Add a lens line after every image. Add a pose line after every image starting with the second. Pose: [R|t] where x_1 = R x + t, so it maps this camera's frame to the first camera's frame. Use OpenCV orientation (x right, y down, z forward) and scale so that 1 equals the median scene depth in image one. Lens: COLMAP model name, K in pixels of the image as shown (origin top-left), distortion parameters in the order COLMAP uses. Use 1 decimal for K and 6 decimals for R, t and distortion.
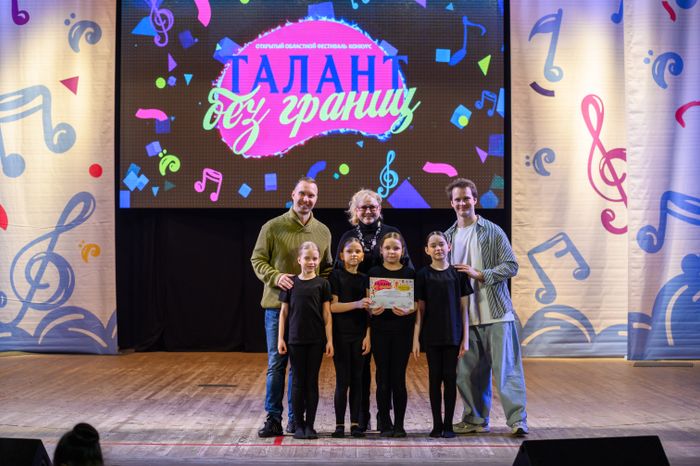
lens RADIAL K [[1483.9, 0, 355.2], [0, 1483.9, 232.6], [0, 0, 1]] dist [-0.203407, 0.000000]
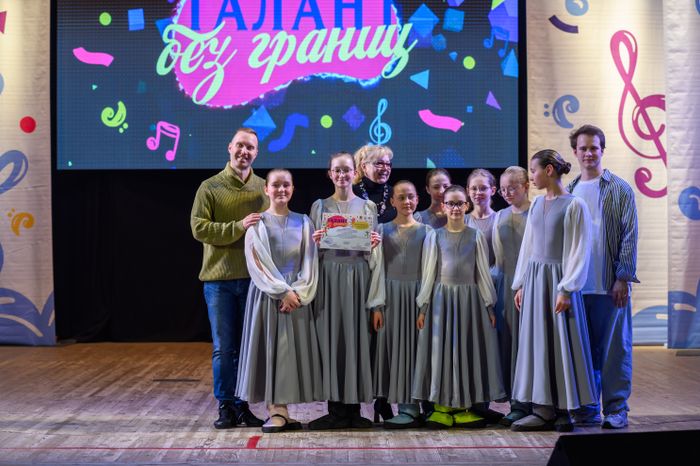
lens RADIAL K [[1750.5, 0, 366.9], [0, 1750.5, 224.5], [0, 0, 1]] dist [-0.210645, 0.000000]
pose [[0.999821, -0.005562, 0.018073, -0.002928], [0.005380, 0.999934, 0.010103, 0.005481], [-0.018128, -0.010004, 0.999786, 0.018064]]
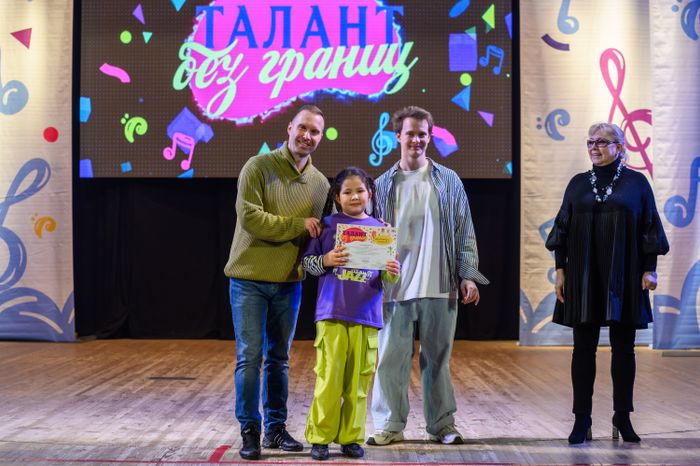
lens RADIAL K [[1417.9, 0, 346.9], [0, 1417.9, 237.0], [0, 0, 1]] dist [-0.177250, 0.000000]
pose [[0.999955, 0.000742, -0.009461, 0.009955], [-0.000687, 0.999982, 0.005883, 0.014602], [0.009465, -0.005876, 0.999938, 0.156550]]
